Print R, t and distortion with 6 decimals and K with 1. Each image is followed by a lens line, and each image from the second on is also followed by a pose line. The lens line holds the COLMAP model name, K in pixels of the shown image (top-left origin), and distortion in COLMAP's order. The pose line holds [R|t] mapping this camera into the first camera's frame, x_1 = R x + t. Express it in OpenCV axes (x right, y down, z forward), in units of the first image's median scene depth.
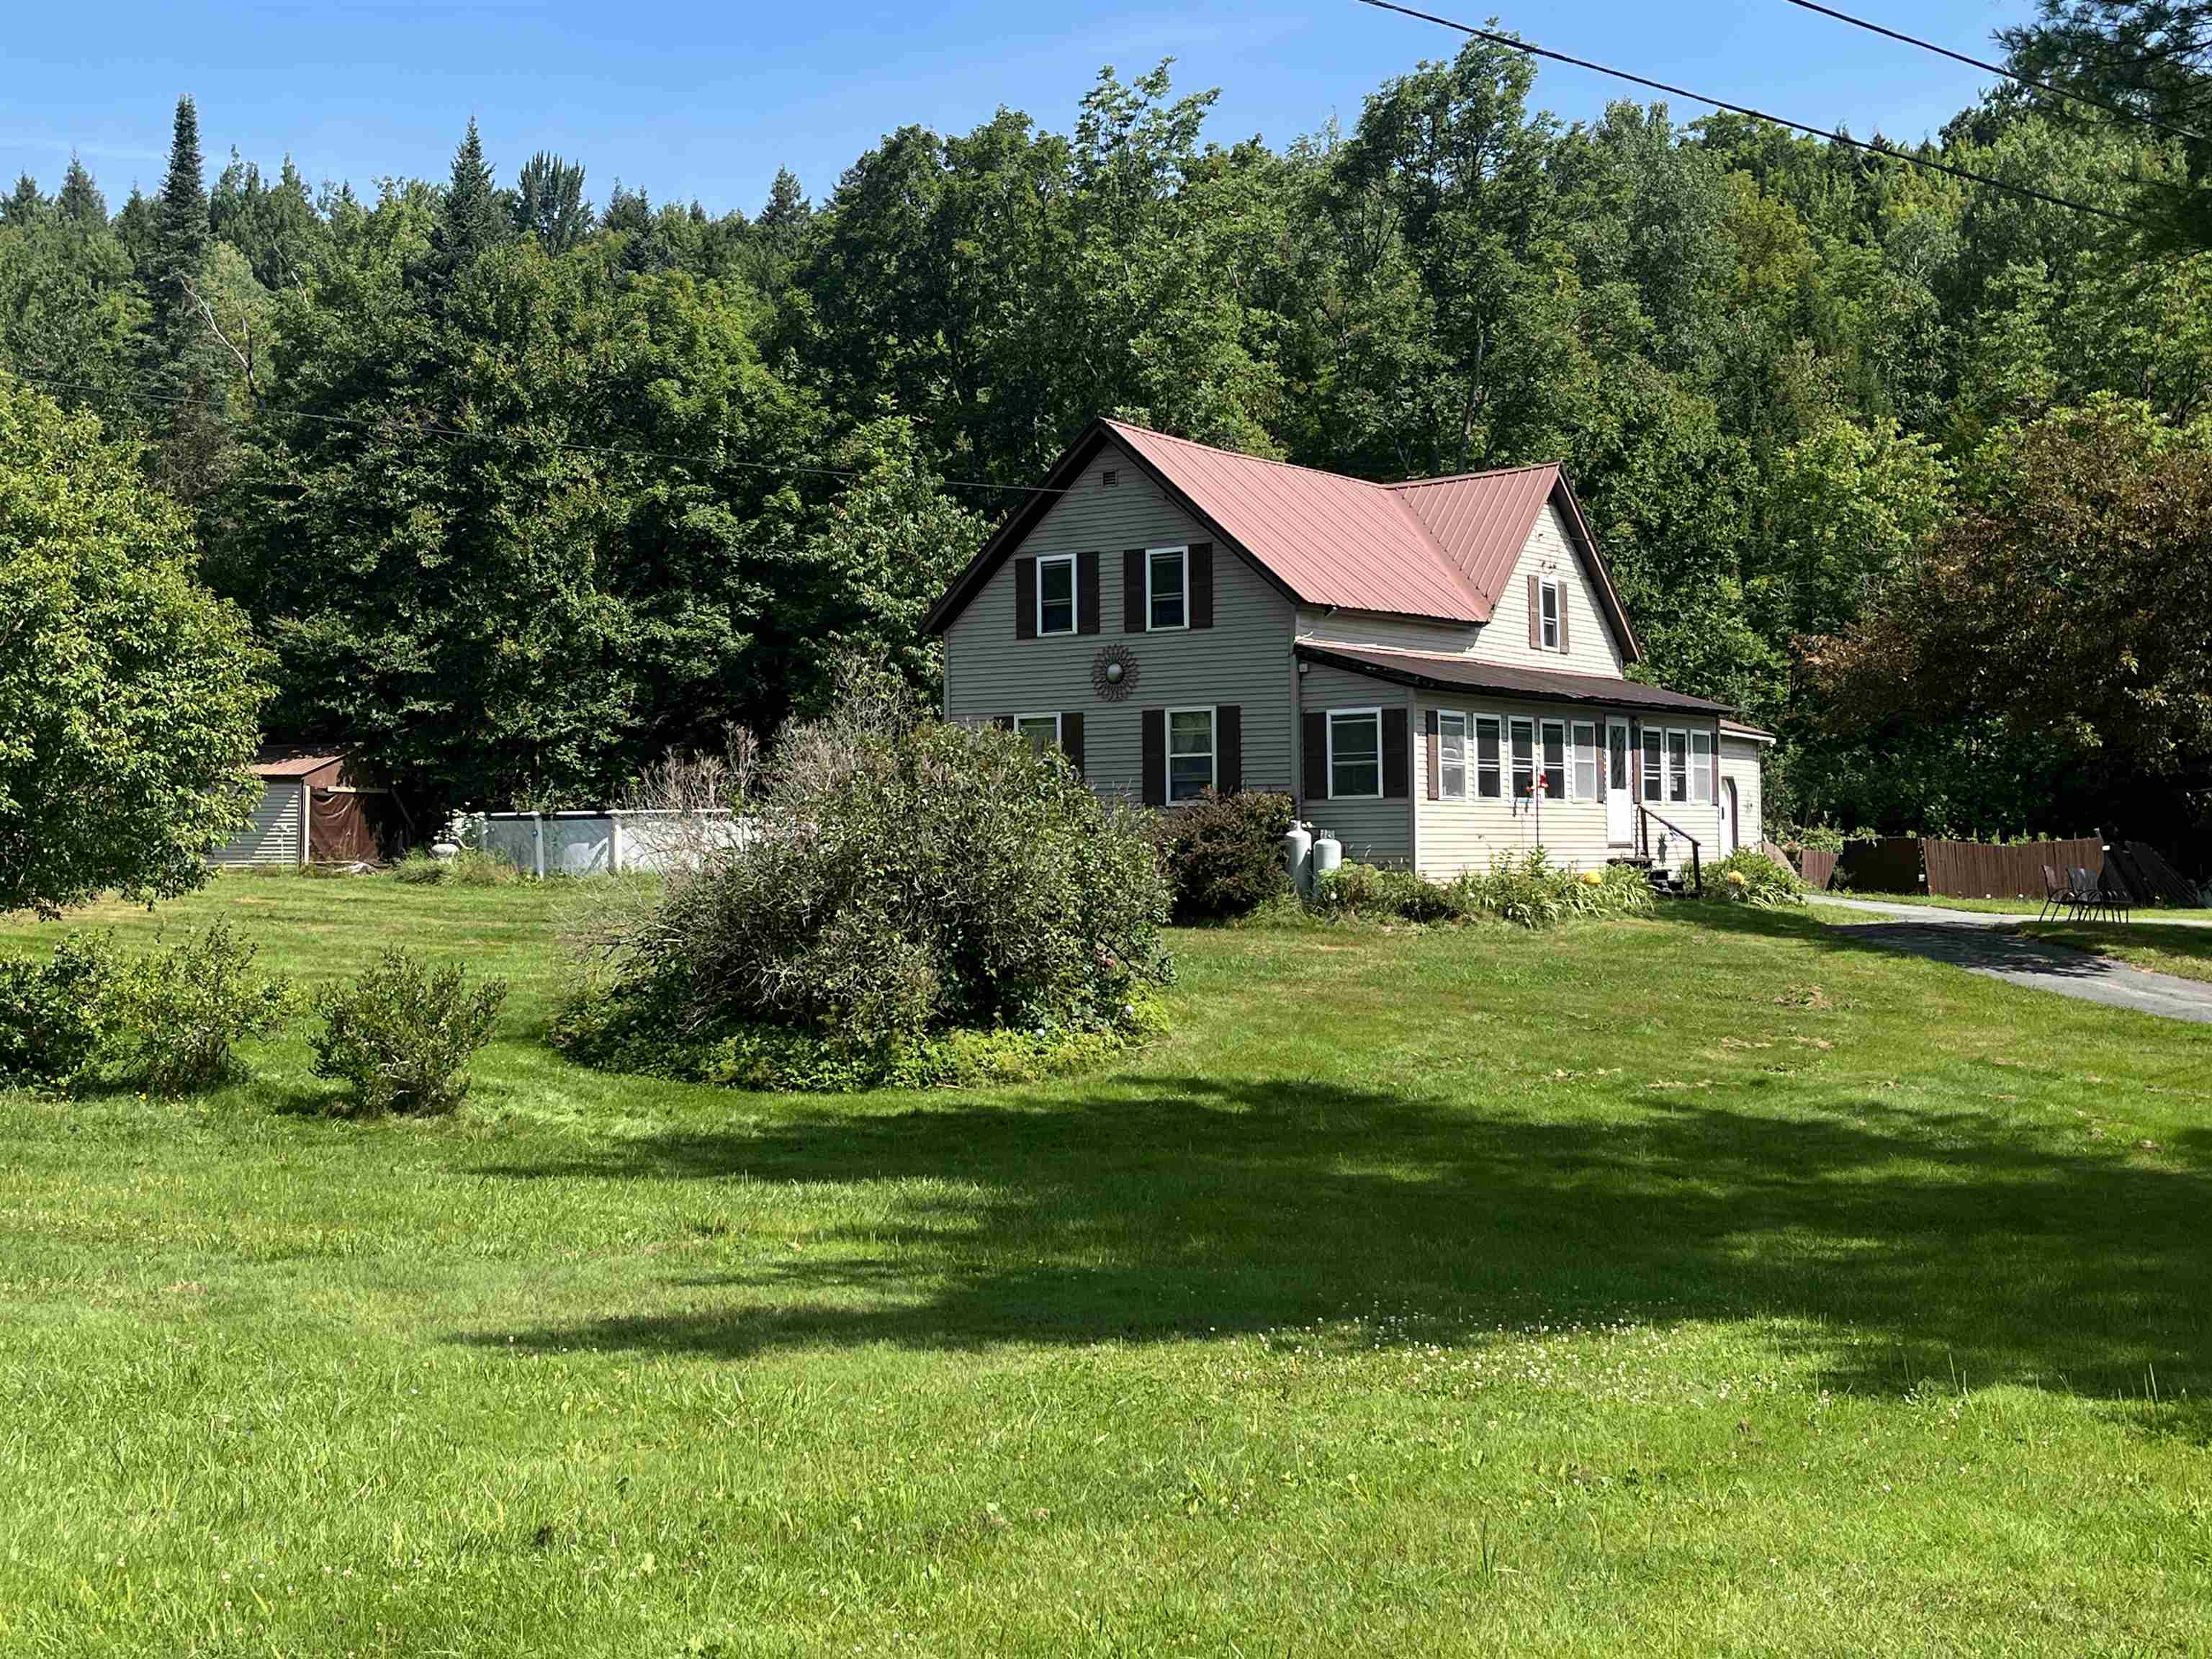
lens RADIAL K [[2566.5, 0, 1098.1], [0, 2566.5, 827.9], [0, 0, 1]] dist [0.024555, 0.000000]
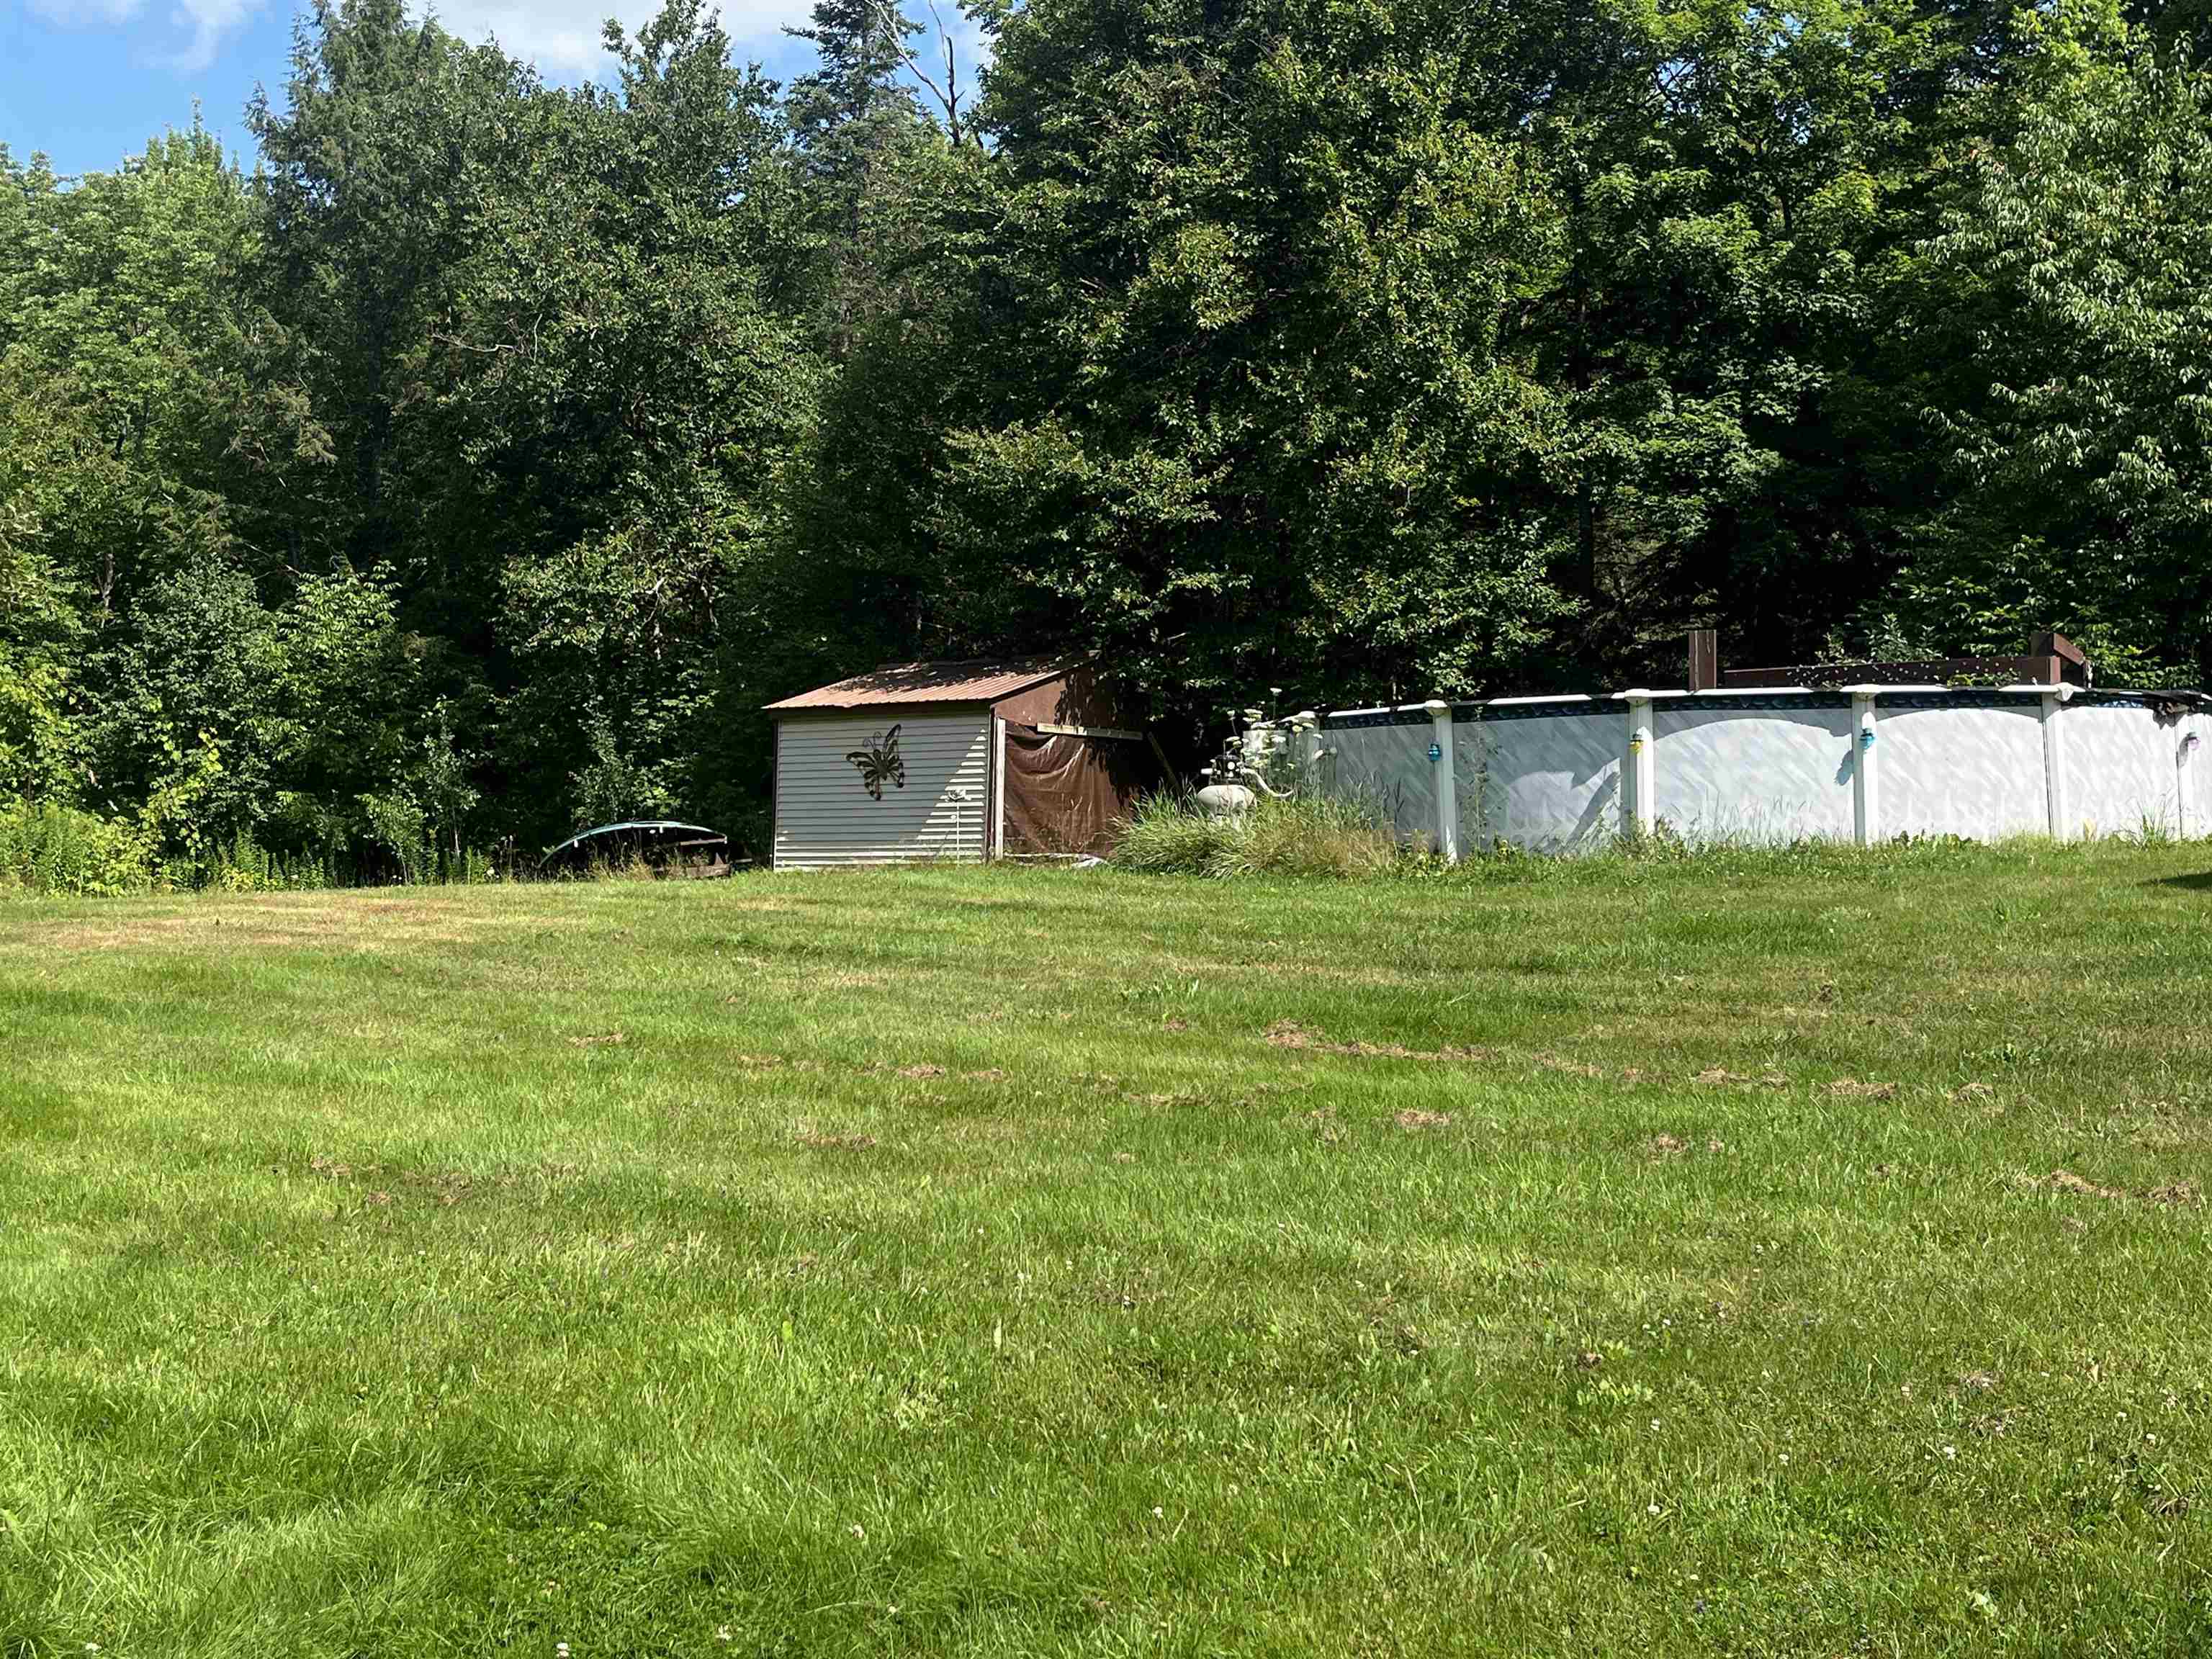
lens RADIAL K [[2566.5, 0, 1091.7], [0, 2566.5, 835.9], [0, 0, 1]] dist [0.024555, 0.000000]
pose [[0.951533, -0.001010, -0.307545, -0.147702], [-0.003498, 0.999894, -0.014107, 0.021800], [0.307526, 0.014499, 0.951429, 0.602595]]
